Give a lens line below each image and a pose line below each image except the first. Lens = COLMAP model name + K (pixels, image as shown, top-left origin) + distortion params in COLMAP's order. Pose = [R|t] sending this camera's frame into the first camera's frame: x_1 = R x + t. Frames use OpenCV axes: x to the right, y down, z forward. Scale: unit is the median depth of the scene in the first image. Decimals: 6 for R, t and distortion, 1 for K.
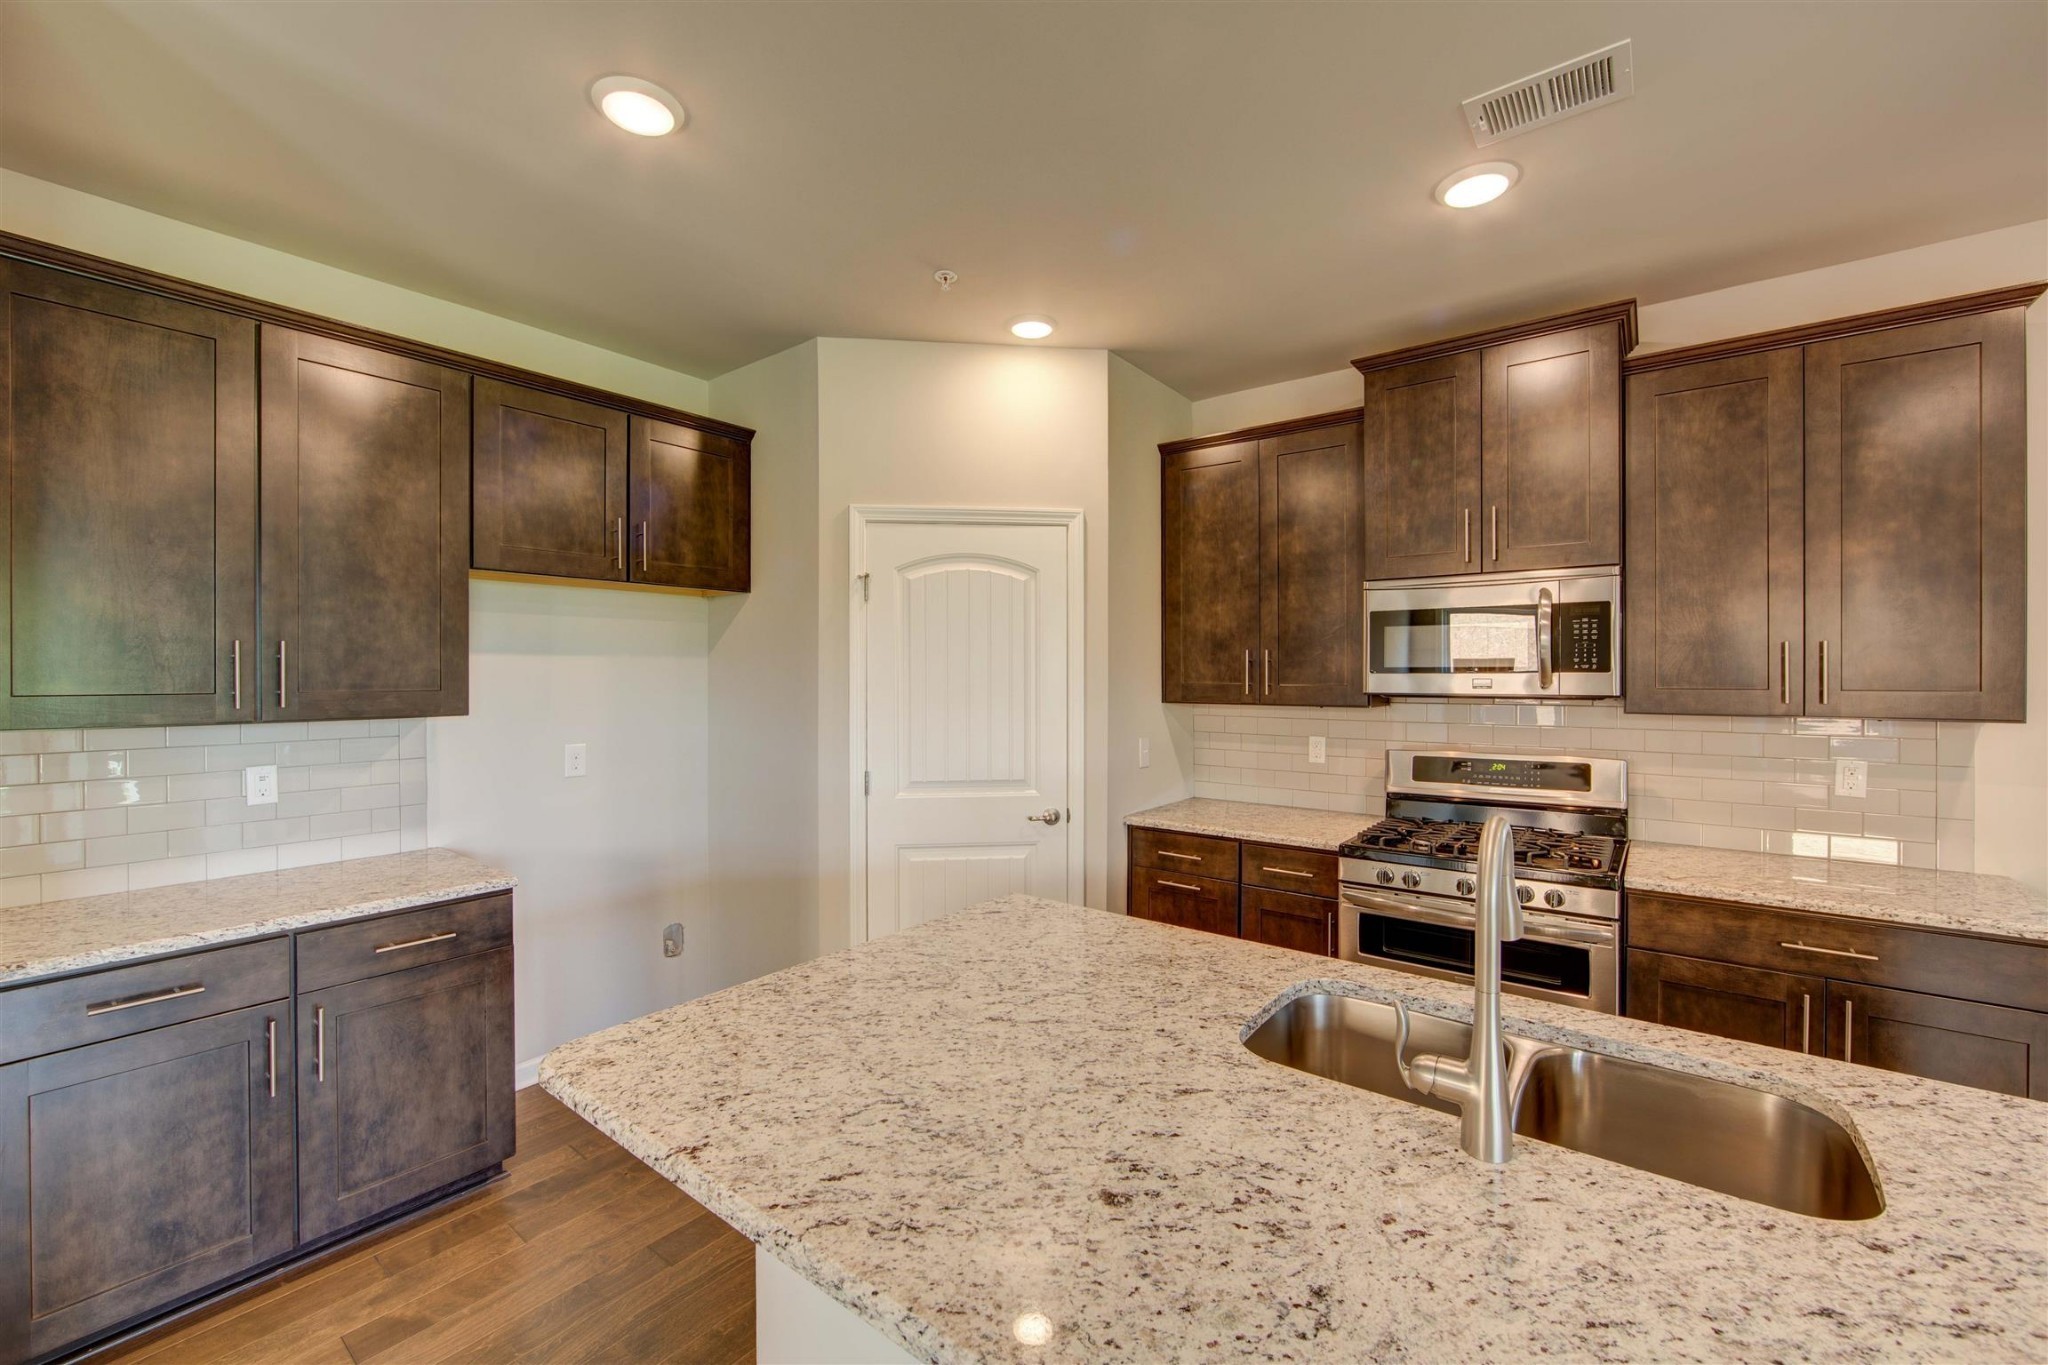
lens RADIAL K [[825.3, 0, 1012.7], [0, 825.3, 670.0], [0, 0, 1]] dist [-0.011156, 0.001179]
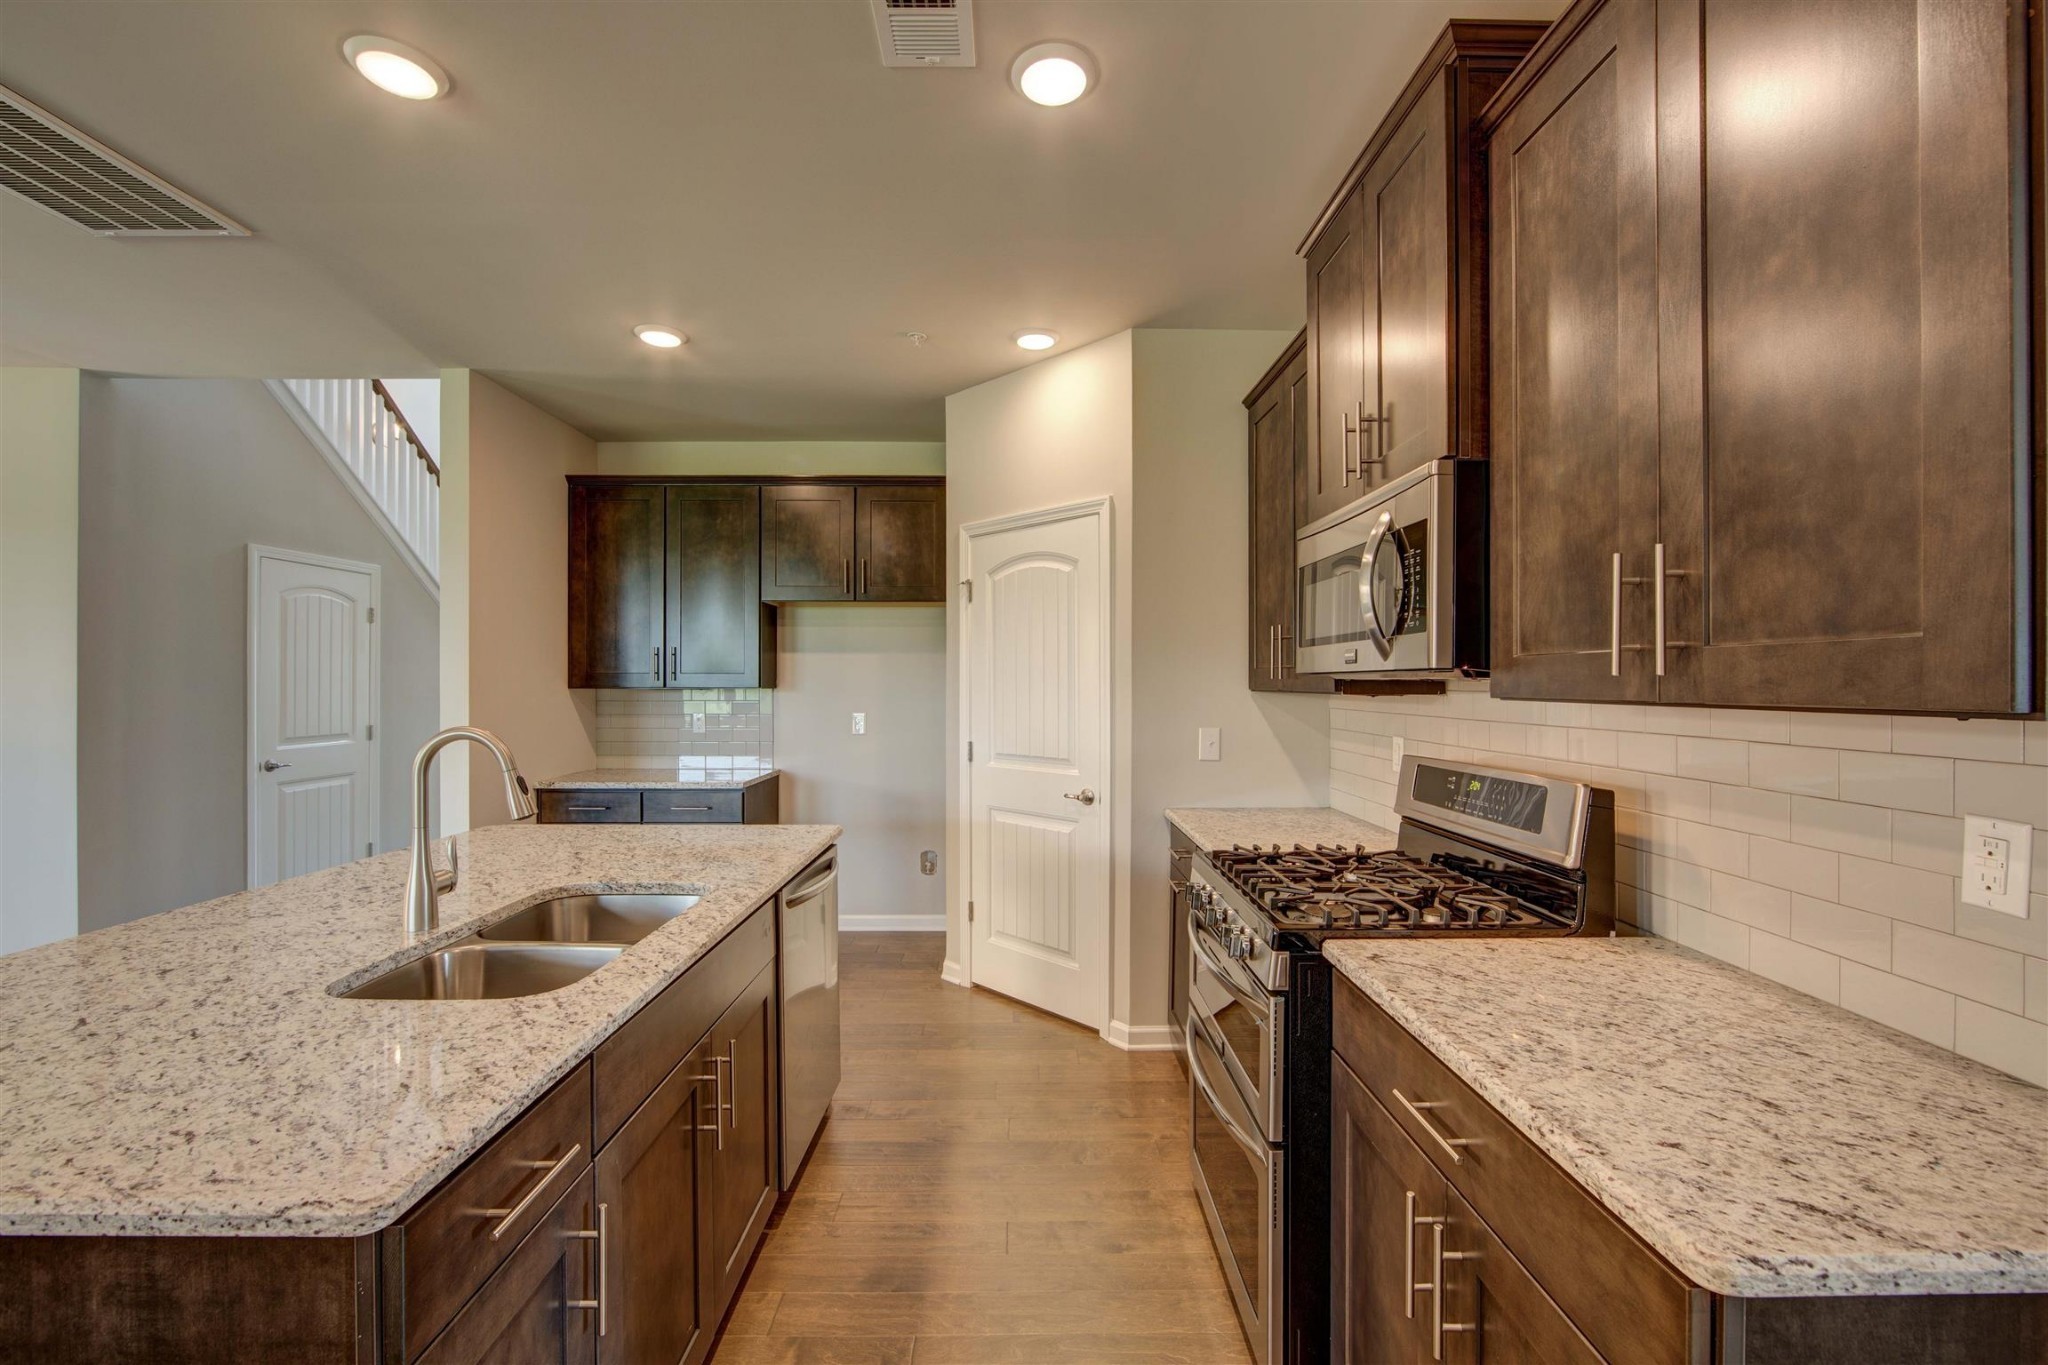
lens RADIAL K [[825.3, 0, 1015.4], [0, 825.3, 671.6], [0, 0, 1]] dist [-0.011156, 0.001179]
pose [[0.625958, -0.008000, -0.779816, 0.824064], [0.001276, 0.999957, -0.009234, 0.031005], [0.779856, 0.004785, 0.625941, 0.288767]]
